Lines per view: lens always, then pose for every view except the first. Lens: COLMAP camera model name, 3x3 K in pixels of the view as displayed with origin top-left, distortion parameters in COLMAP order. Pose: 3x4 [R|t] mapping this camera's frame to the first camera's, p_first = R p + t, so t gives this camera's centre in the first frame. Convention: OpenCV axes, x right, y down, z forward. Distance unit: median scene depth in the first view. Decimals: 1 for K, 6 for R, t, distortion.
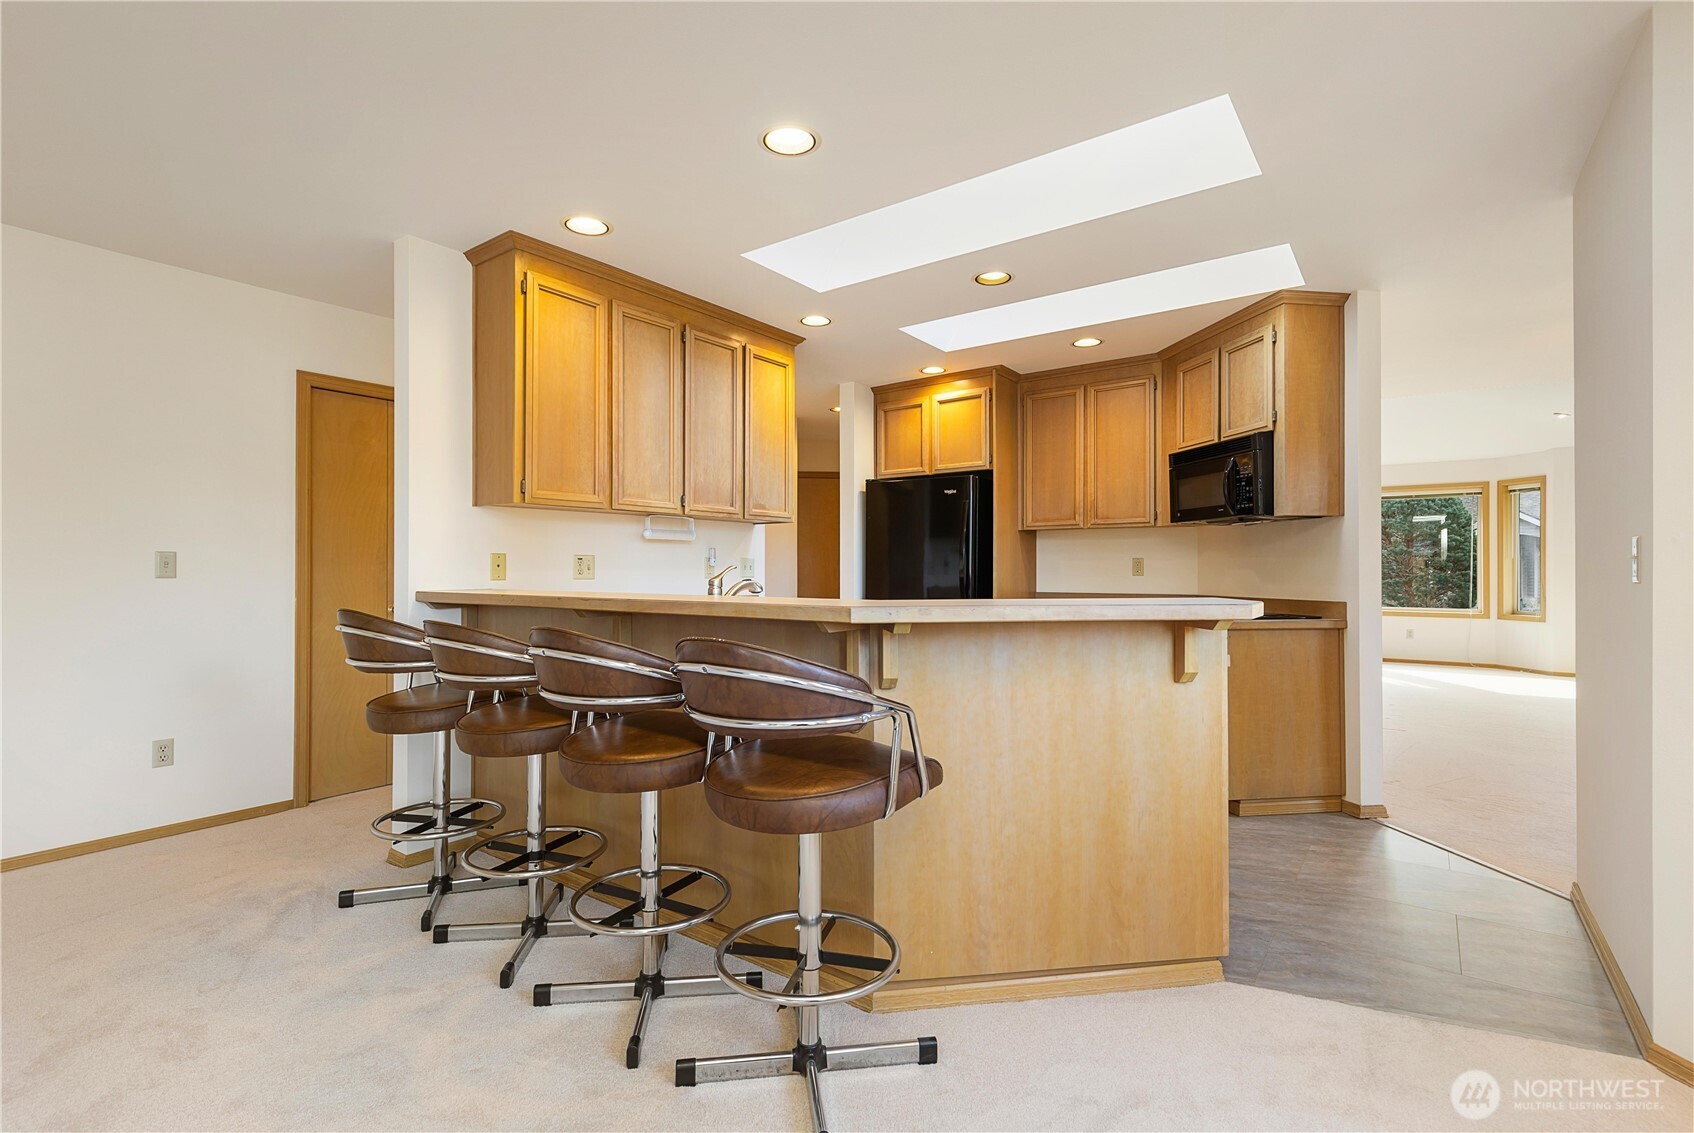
lens RADIAL K [[771.1, 0, 847.0], [0, 771.1, 564.1], [0, 0, 1]] dist [0.020080, -0.000085]
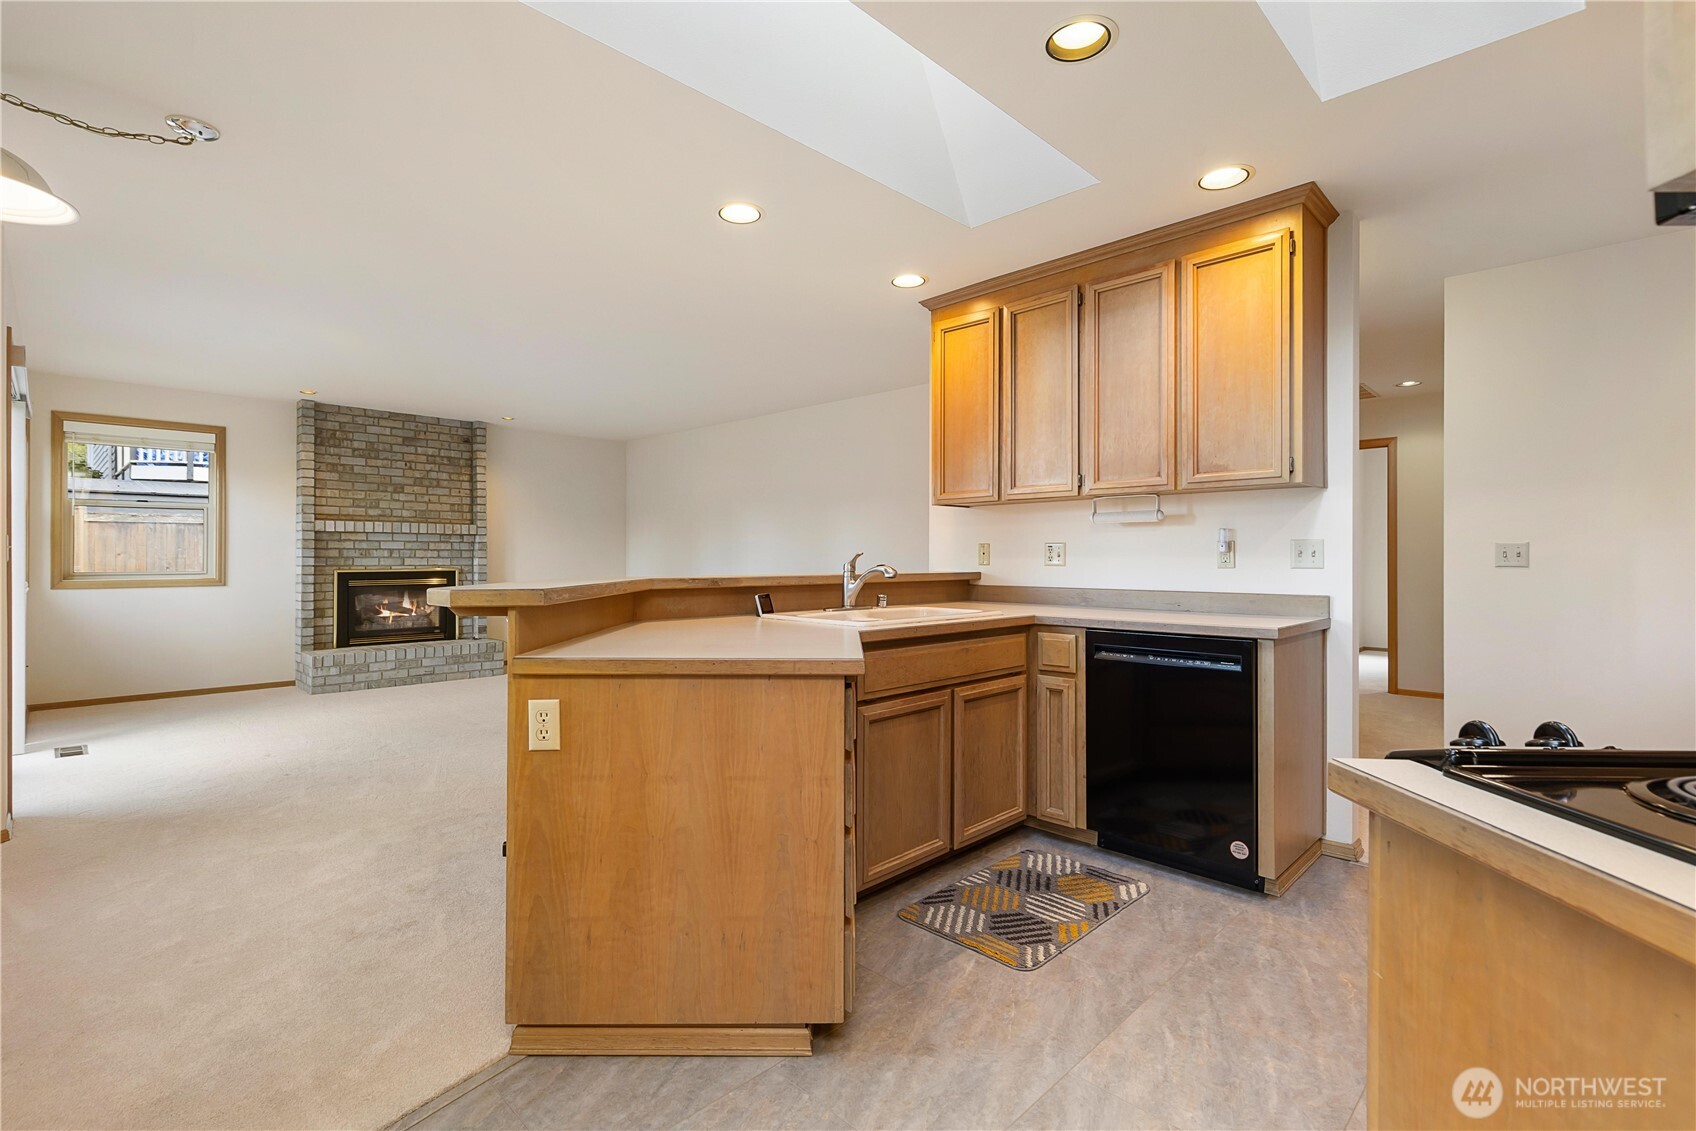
lens RADIAL K [[776.0, 0, 848.2], [0, 776.0, 557.4], [0, 0, 1]] dist [0.005500, -0.000510]
pose [[-0.141771, -0.001337, -0.989899, 0.674883], [0.003647, 0.999992, -0.001873, 0.008116], [0.989893, -0.003876, -0.141765, 0.794050]]
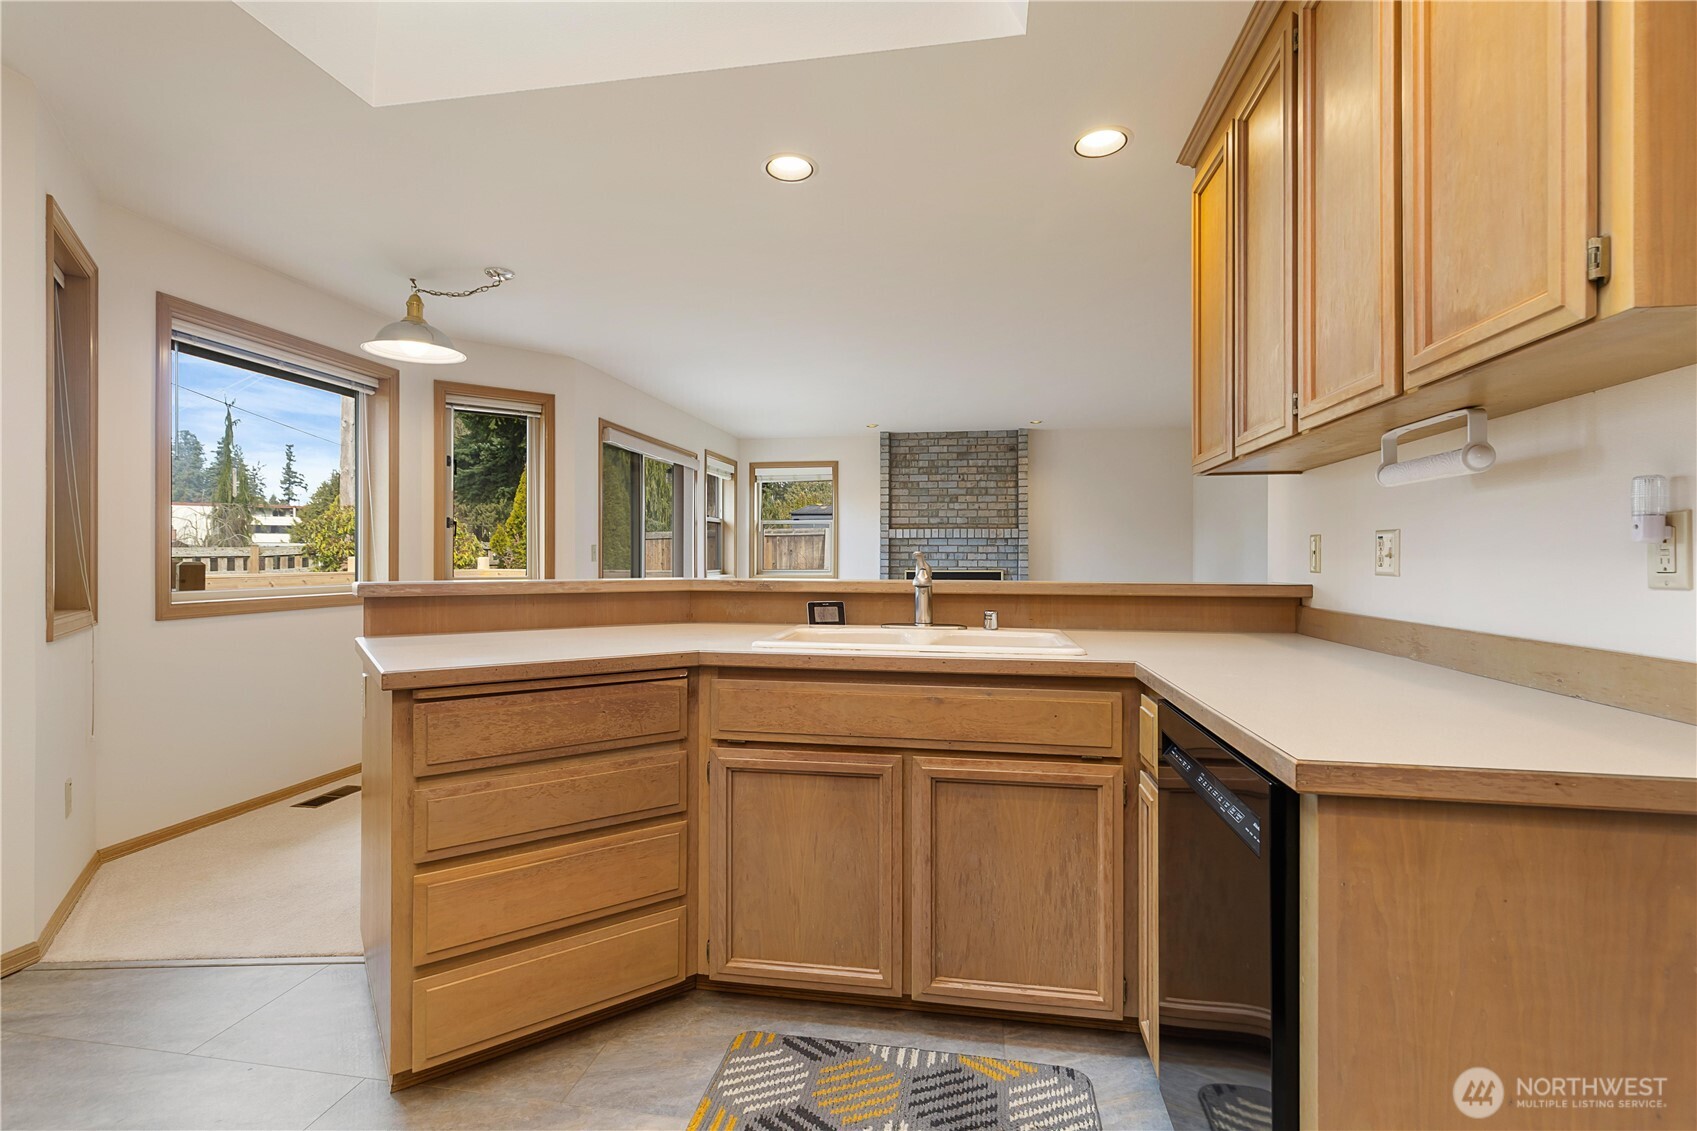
lens RADIAL K [[776.4, 0, 848.7], [0, 776.4, 557.4], [0, 0, 1]] dist [0.005500, -0.000510]
pose [[-0.888684, -0.004119, -0.458501, 0.211392], [-0.000880, 0.999973, -0.007277, 0.009980], [0.458519, -0.006063, -0.888664, 1.190198]]
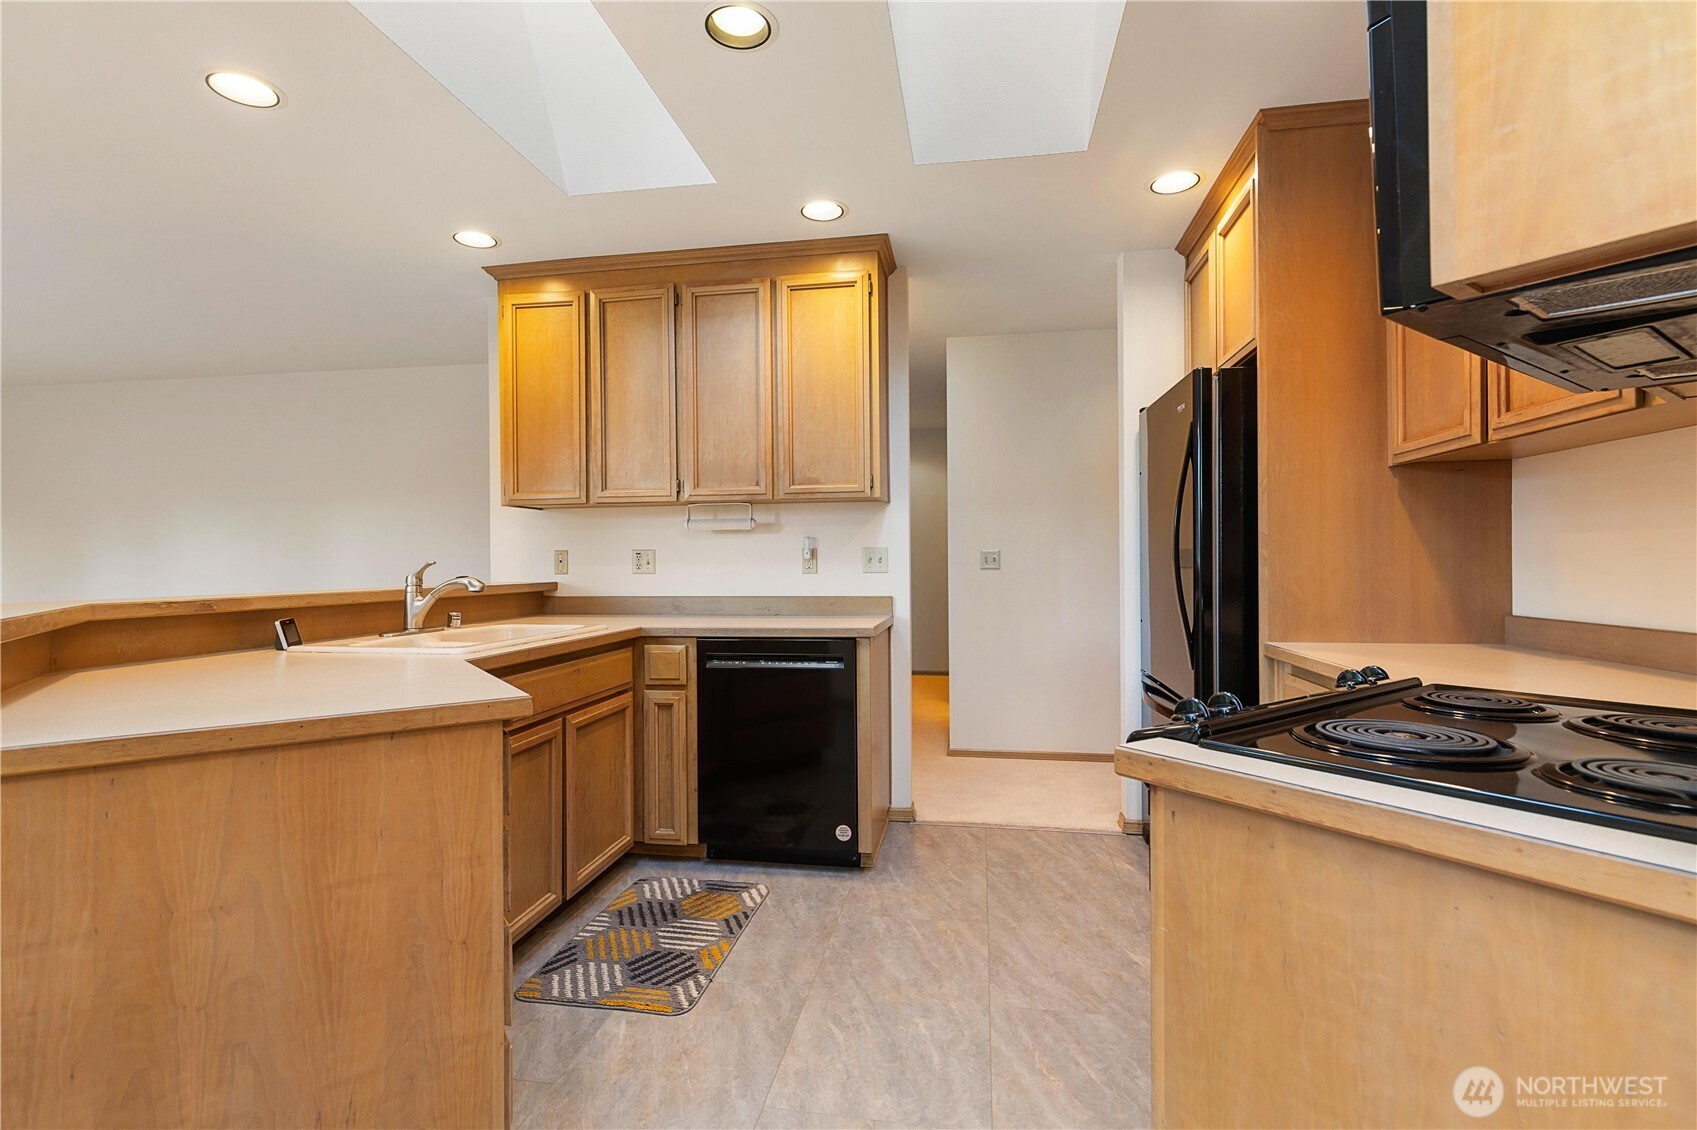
lens RADIAL K [[779.3, 0, 845.9], [0, 779.3, 562.8], [0, 0, 1]] dist [0.007520, -0.000992]
pose [[0.451829, -0.003509, -0.892098, 0.618453], [0.012329, 0.999921, 0.002311, 0.005474], [0.892019, -0.012043, 0.451837, 0.708570]]
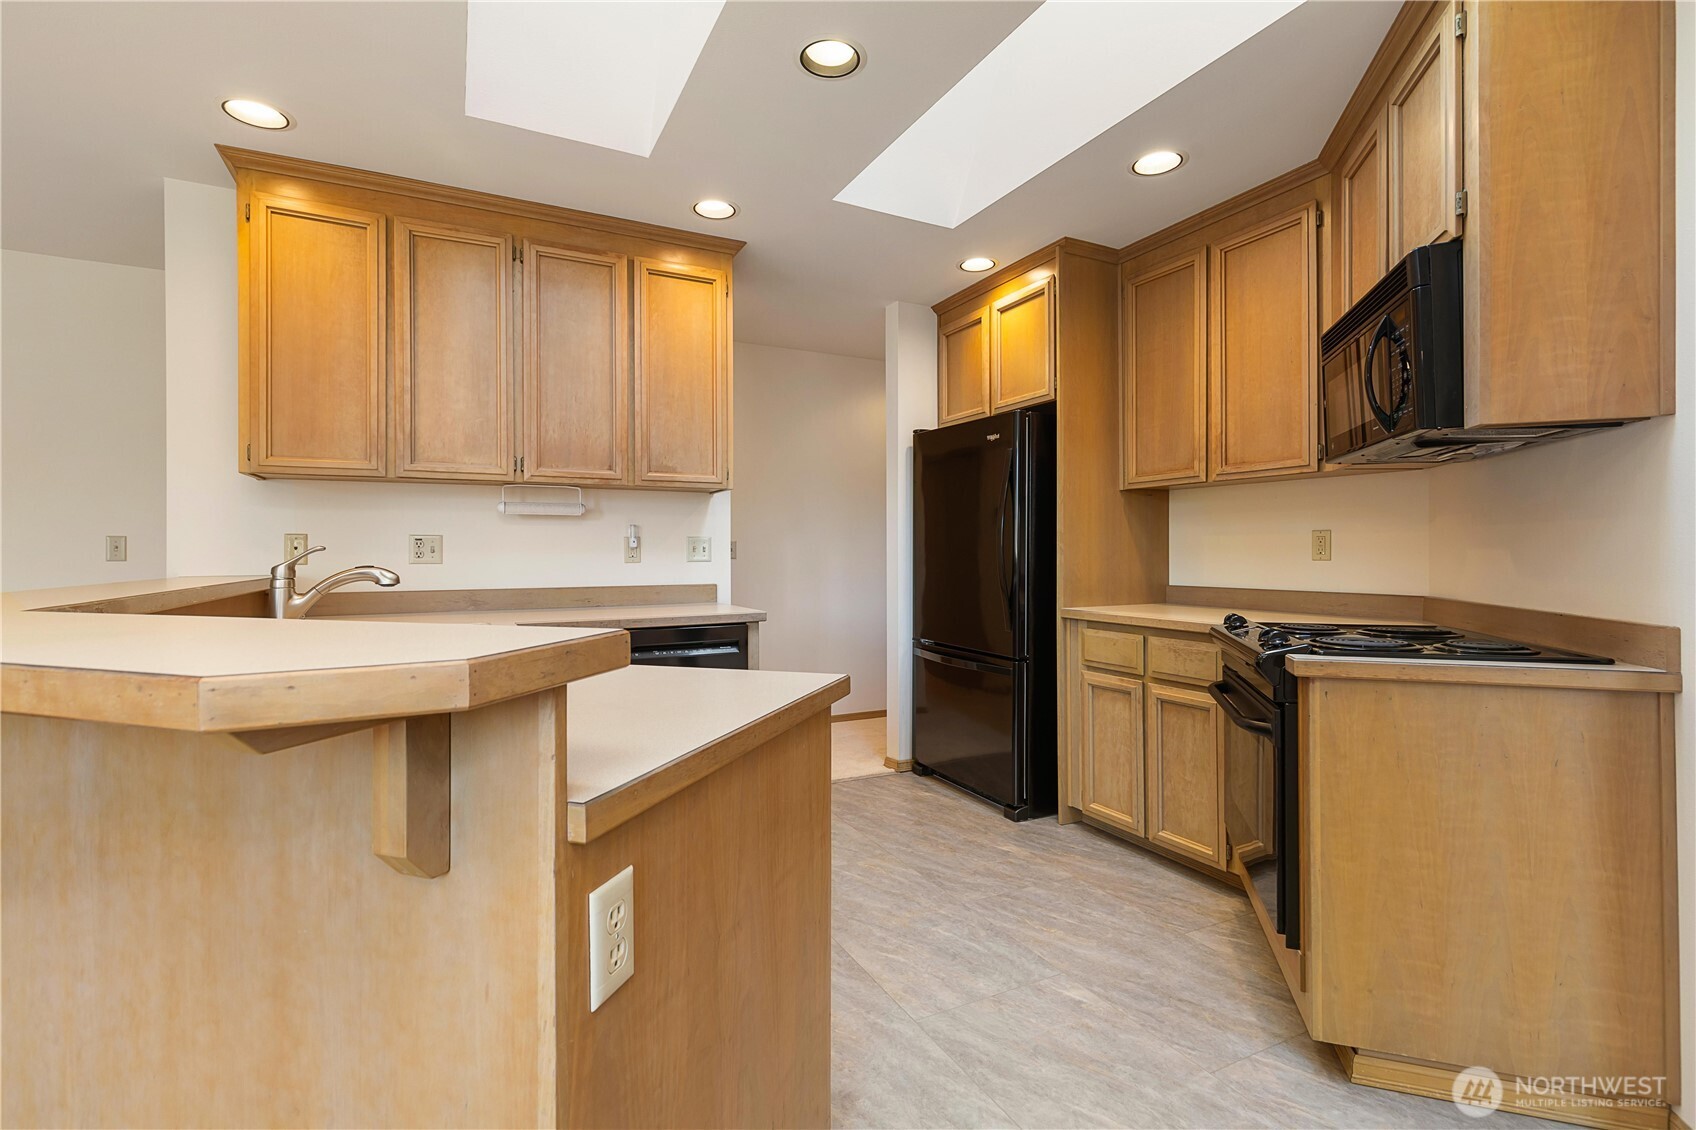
lens RADIAL K [[771.9, 0, 843.1], [0, 771.9, 551.7], [0, 0, 1]] dist [0.005628, 0.000271]
pose [[0.894178, -0.002515, -0.447704, 0.401731], [0.005396, 0.999972, 0.005160, 0.004151], [0.447679, -0.007030, 0.894167, 0.411707]]
